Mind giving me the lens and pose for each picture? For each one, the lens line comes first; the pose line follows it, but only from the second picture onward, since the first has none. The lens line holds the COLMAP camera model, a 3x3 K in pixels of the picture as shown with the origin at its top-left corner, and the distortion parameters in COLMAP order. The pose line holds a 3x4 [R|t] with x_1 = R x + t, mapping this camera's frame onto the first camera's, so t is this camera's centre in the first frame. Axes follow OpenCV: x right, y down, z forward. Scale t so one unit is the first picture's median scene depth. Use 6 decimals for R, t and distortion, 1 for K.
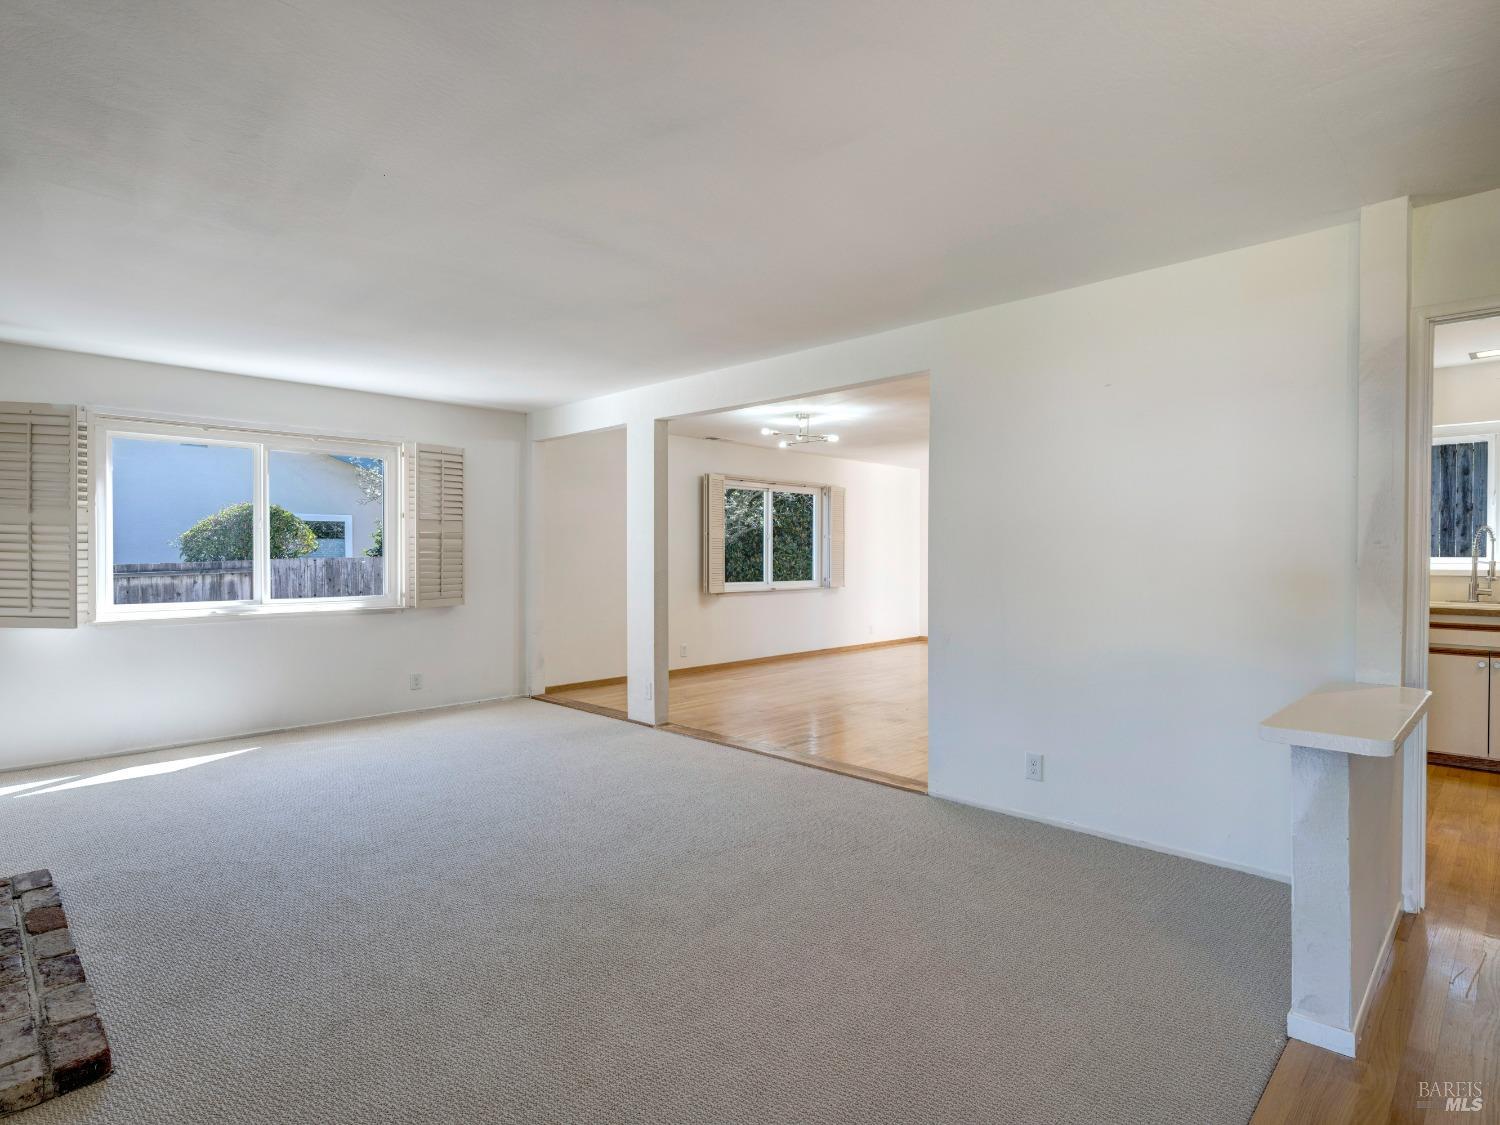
lens RADIAL K [[802.2, 0, 745.2], [0, 802.2, 562.0], [0, 0, 1]] dist [0.006955, -0.008342]
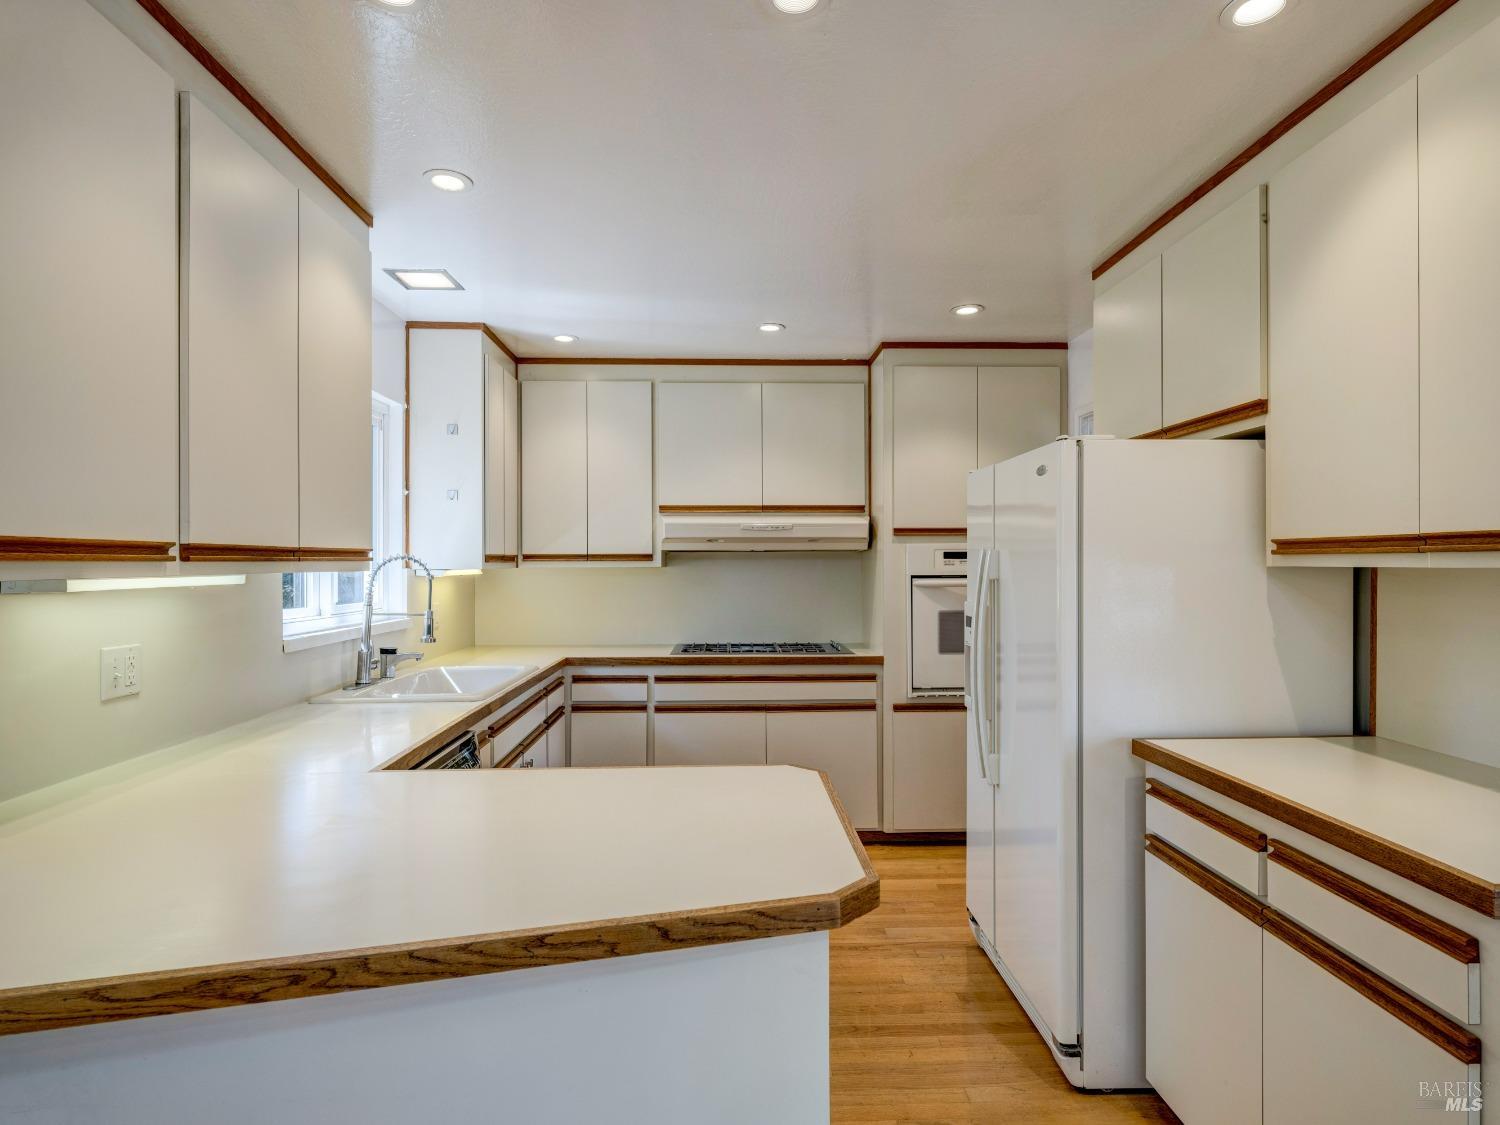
lens RADIAL K [[802.2, 0, 749.8], [0, 802.2, 564.8], [0, 0, 1]] dist [0.006955, -0.008342]
pose [[-0.729721, 0.002559, 0.683740, 0.195513], [0.013369, 0.999855, 0.010526, -0.024614], [-0.683614, 0.016822, -0.729650, 0.786769]]
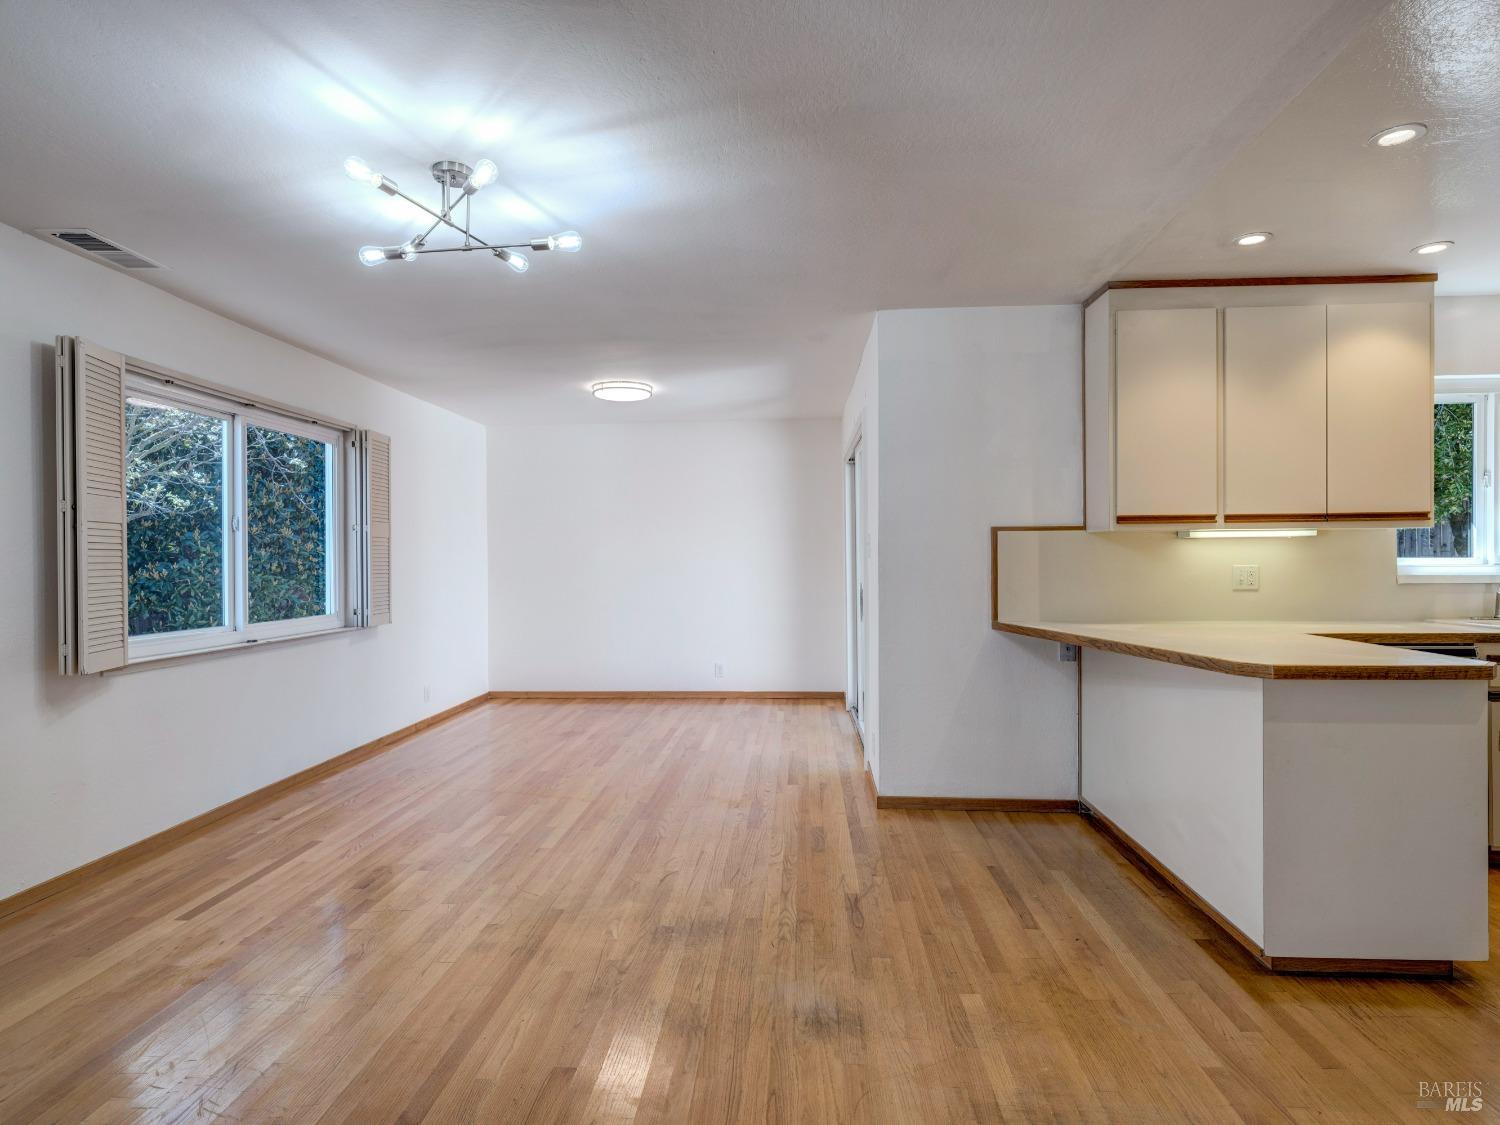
lens RADIAL K [[802.2, 0, 748.4], [0, 802.2, 561.1], [0, 0, 1]] dist [0.006955, -0.008342]
pose [[0.758453, -0.007061, 0.651689, -0.054425], [0.014511, 0.999876, -0.006055, -0.004784], [-0.651566, 0.014050, 0.758462, 0.569279]]
